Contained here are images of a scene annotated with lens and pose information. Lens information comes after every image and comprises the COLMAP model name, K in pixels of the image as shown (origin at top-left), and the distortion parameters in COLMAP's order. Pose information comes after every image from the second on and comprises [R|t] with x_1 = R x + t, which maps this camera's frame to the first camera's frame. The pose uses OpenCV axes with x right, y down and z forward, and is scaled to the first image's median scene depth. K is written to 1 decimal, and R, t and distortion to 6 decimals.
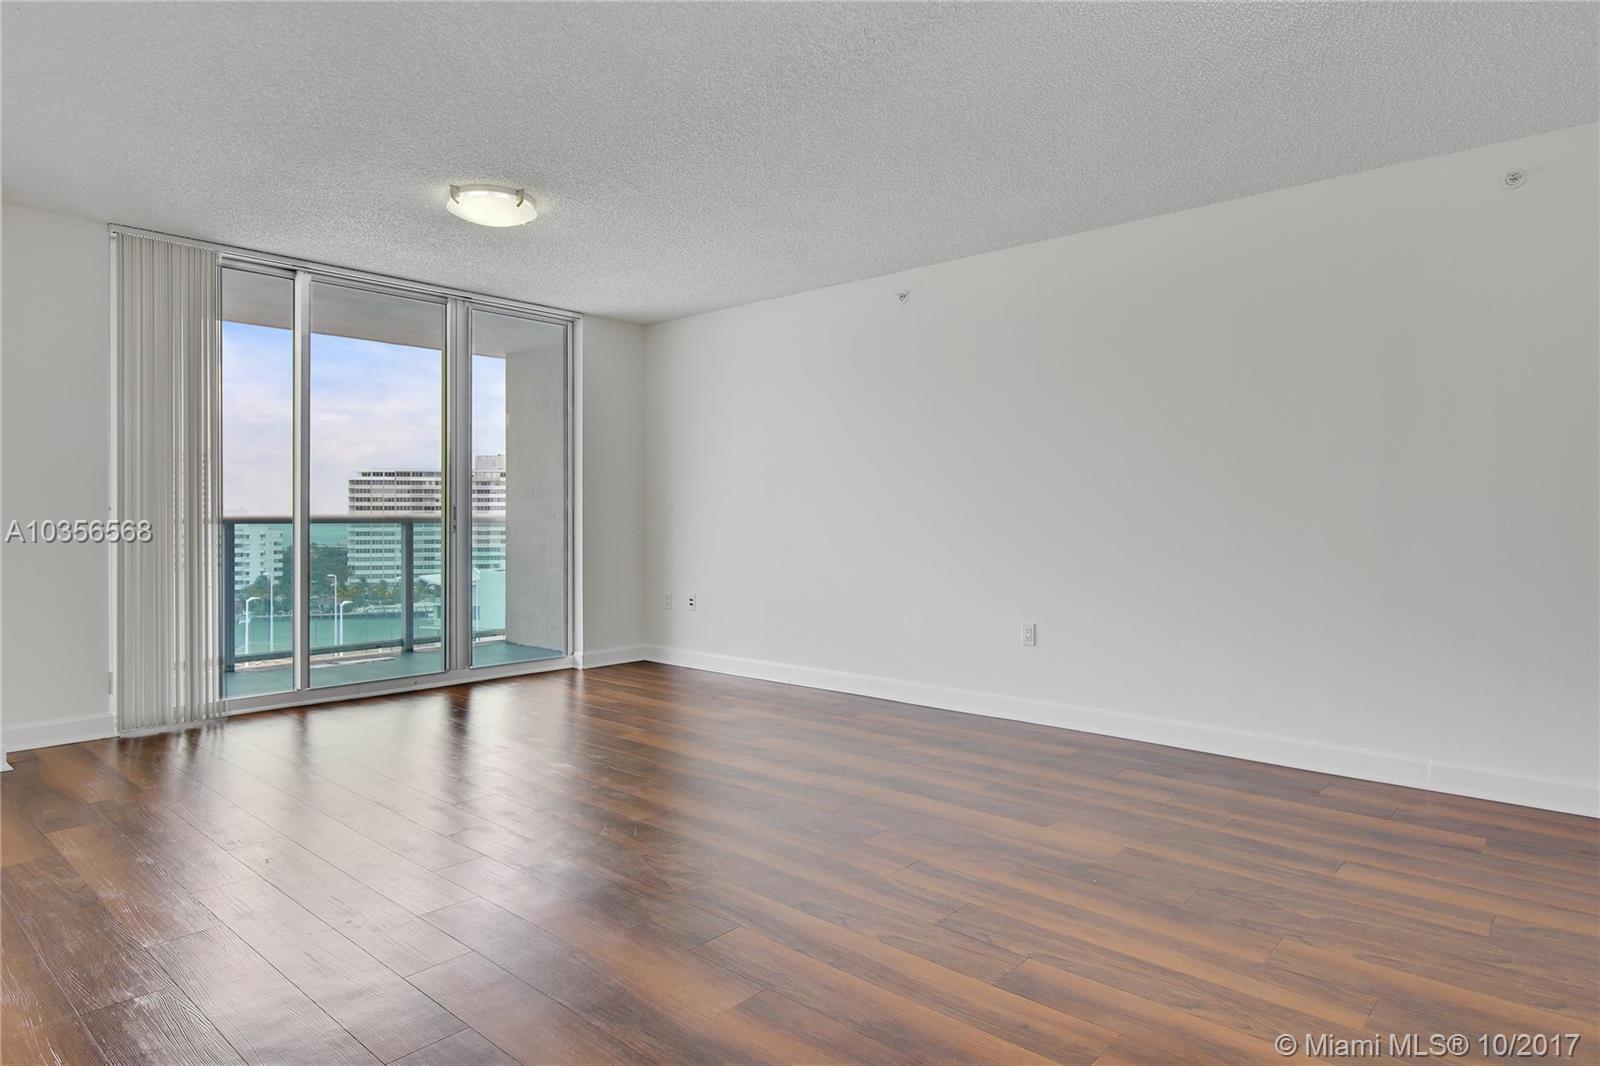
lens RADIAL K [[911.8, 0, 800.6], [0, 911.8, 532.5], [0, 0, 1]] dist [-0.003793, -0.002036]
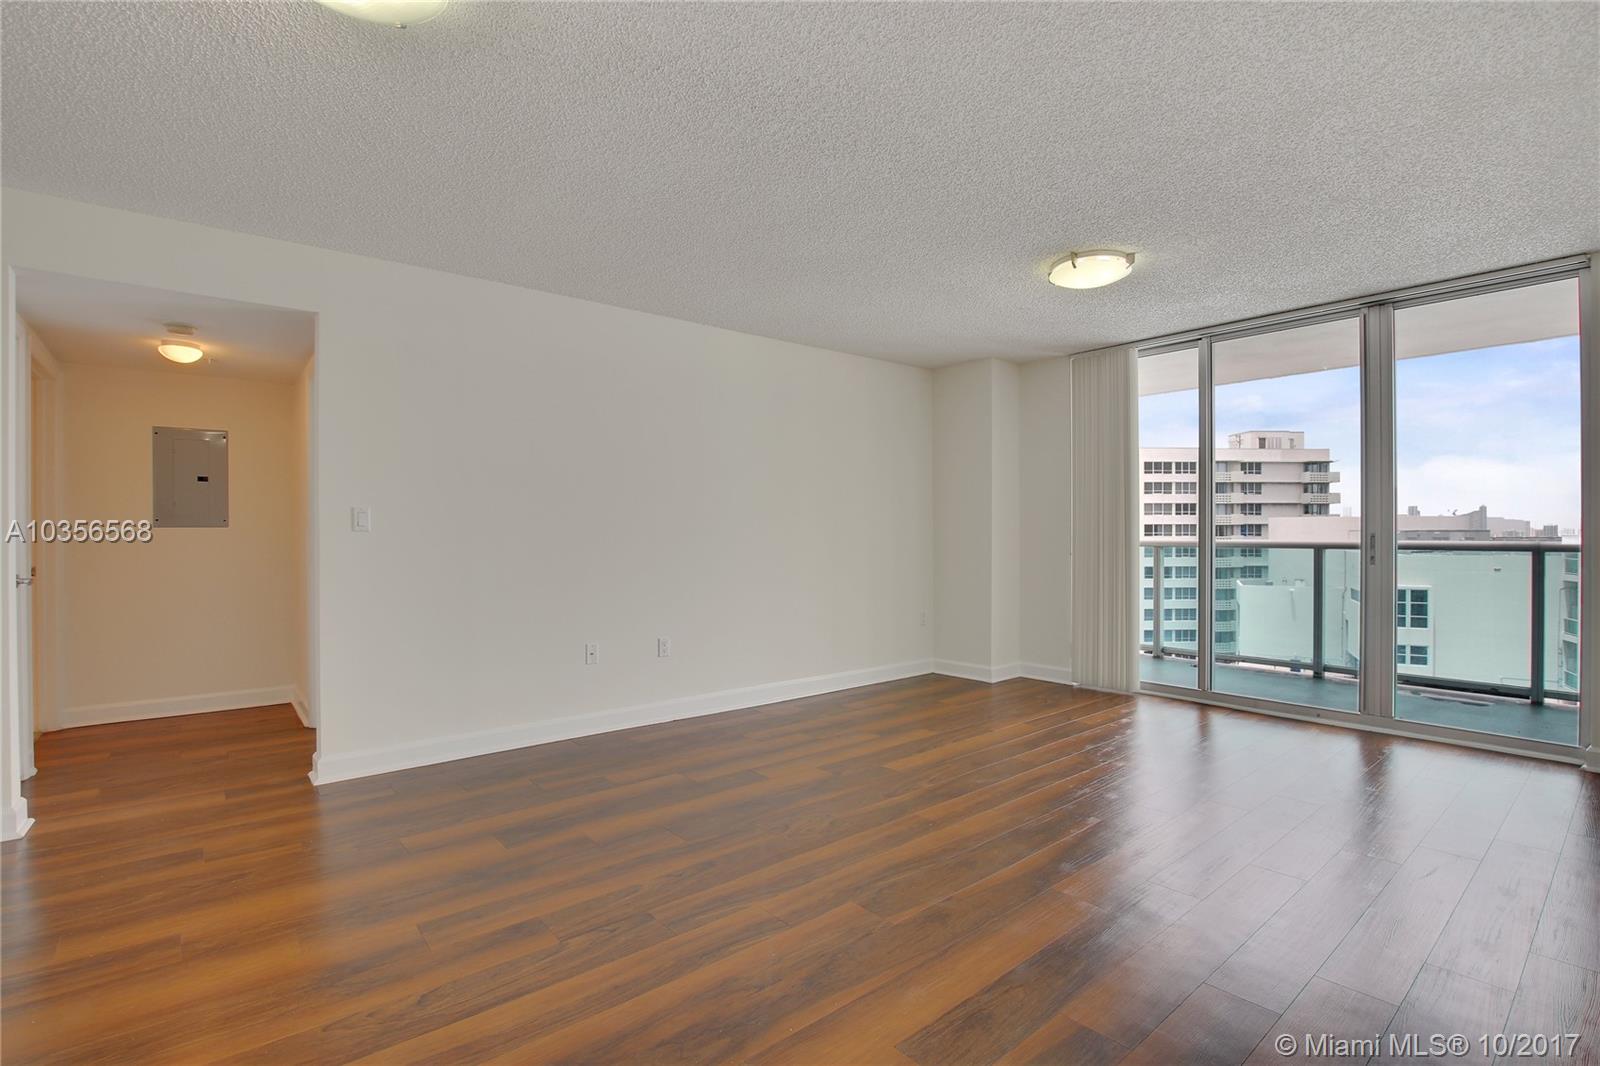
lens RADIAL K [[756.3, 0, 786.0], [0, 756.3, 547.5], [0, 0, 1]] dist [-0.033571, 0.001214]
pose [[-0.154401, 0.019448, -0.987817, 0.644488], [-0.016930, 0.999607, 0.022326, -0.032475], [0.987863, 0.020171, -0.154011, 0.808483]]
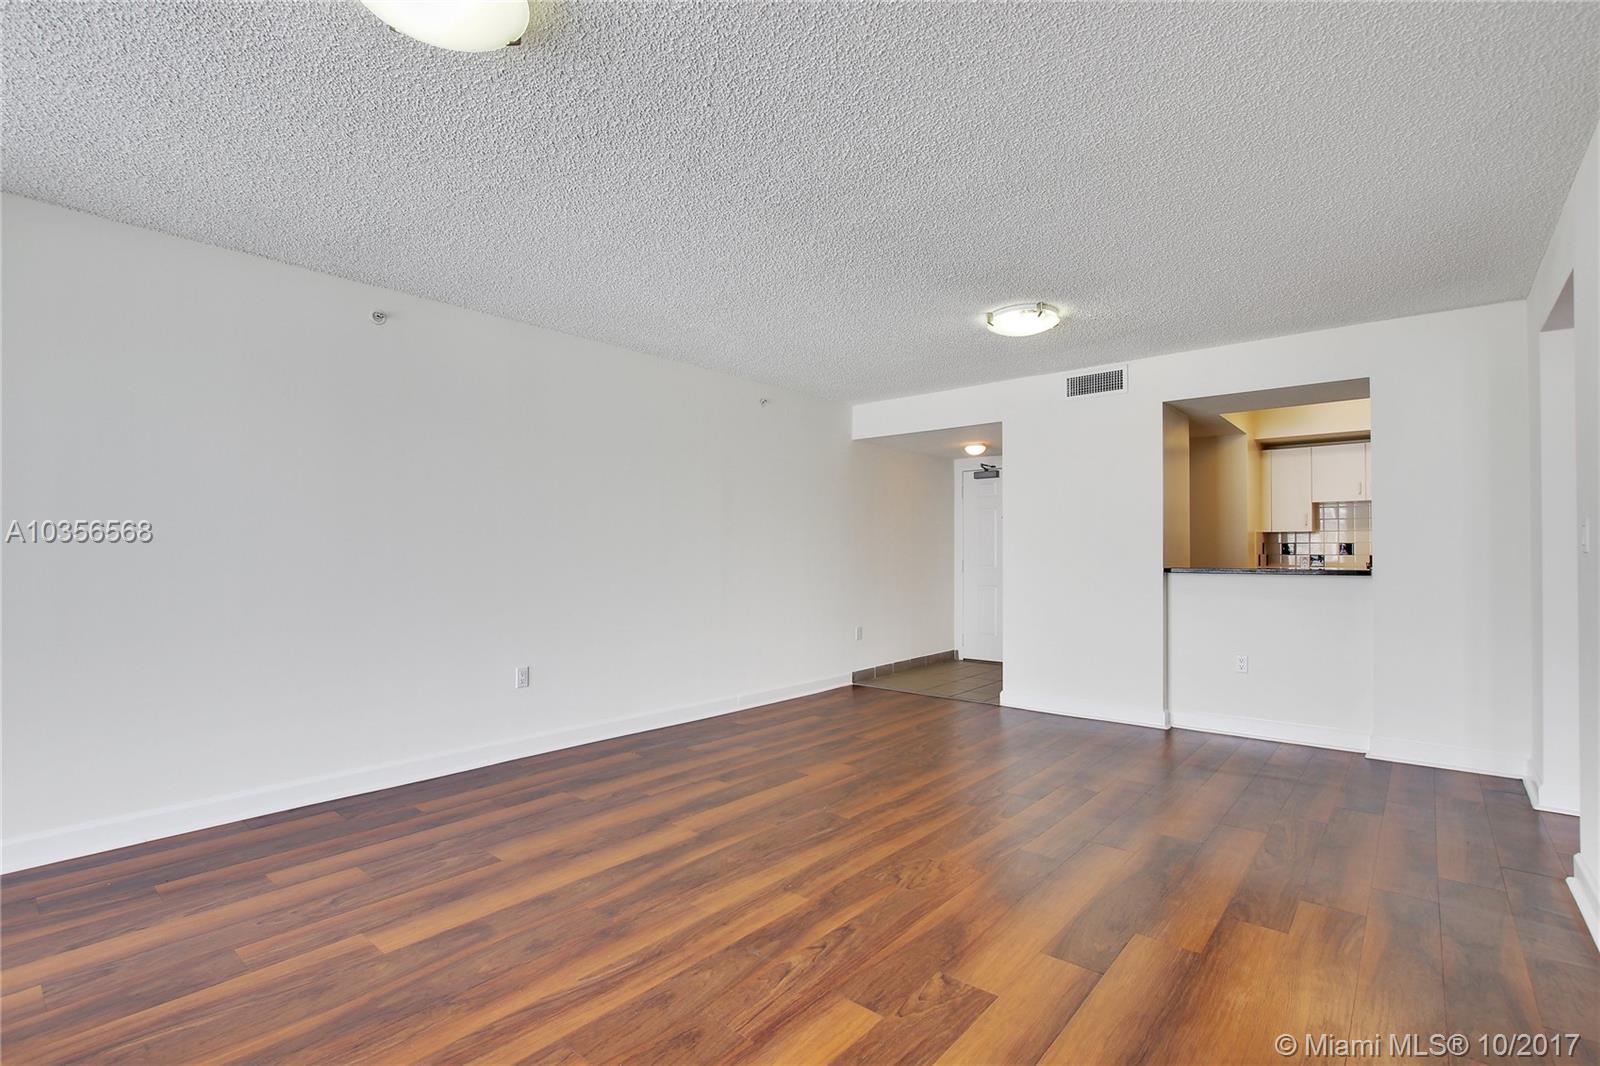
lens RADIAL K [[756.3, 0, 771.5], [0, 756.3, 549.1], [0, 0, 1]] dist [-0.033571, 0.001214]
pose [[0.004427, 0.002960, 0.999986, -0.793621], [0.022008, 0.999753, -0.003057, -0.038957], [-0.999748, 0.022021, 0.004361, 0.848290]]
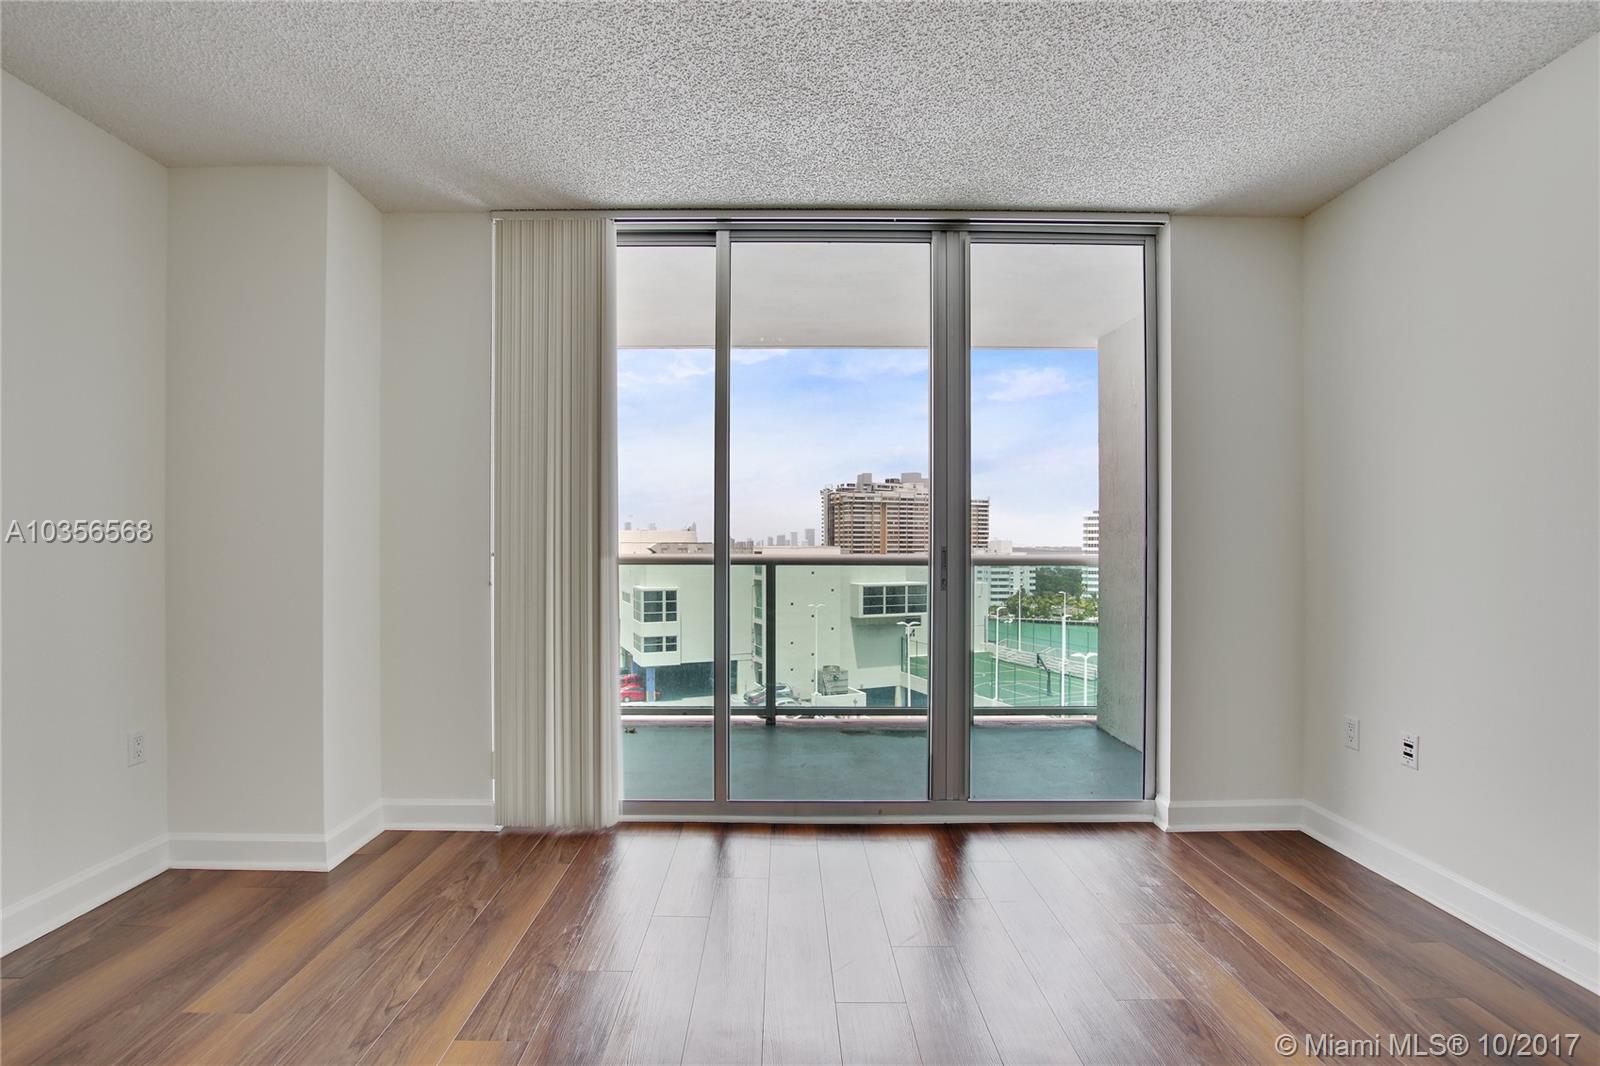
lens RADIAL K [[756.3, 0, 798.6], [0, 756.3, 545.6], [0, 0, 1]] dist [-0.033571, 0.001214]
pose [[0.677606, 0.005534, -0.735404, -0.085032], [-0.020000, 0.999741, -0.010905, -0.033534], [0.735153, 0.022097, 0.677541, 0.837272]]
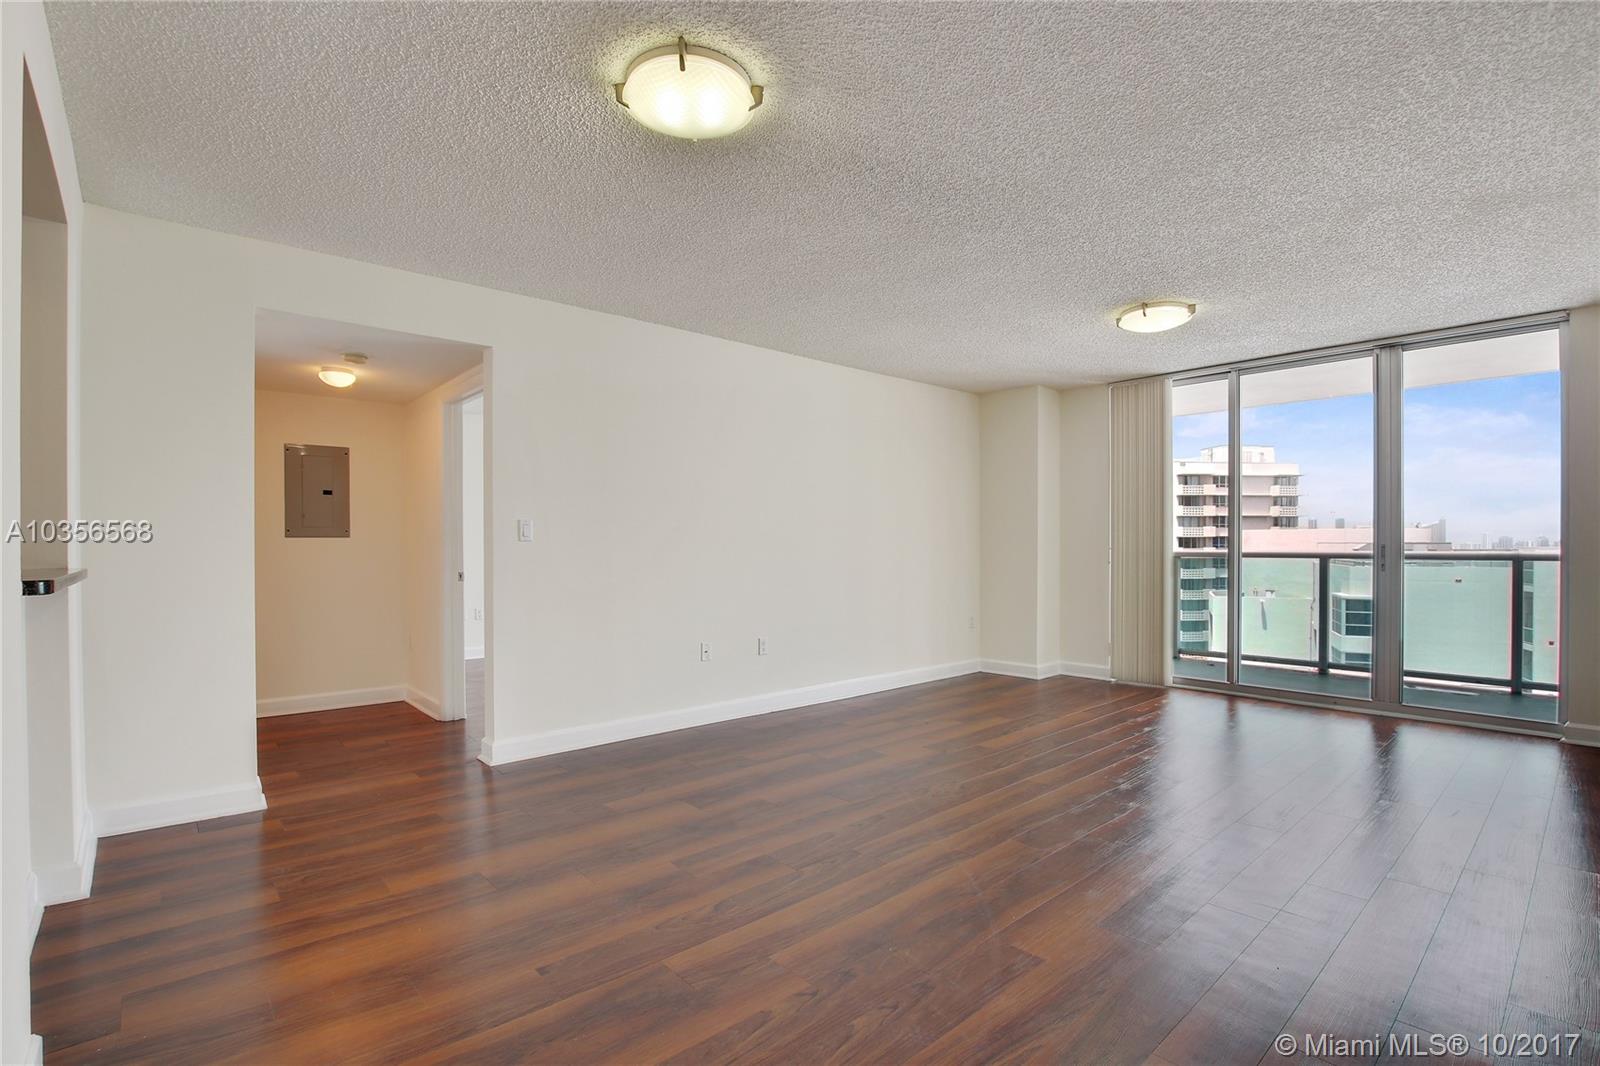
lens RADIAL K [[756.3, 0, 788.2], [0, 756.3, 561.5], [0, 0, 1]] dist [-0.033571, 0.001214]
pose [[-0.119730, 0.022446, -0.992553, 0.809017], [-0.017979, 0.999531, 0.024773, -0.027273], [0.992644, 0.020811, -0.119271, 0.637807]]
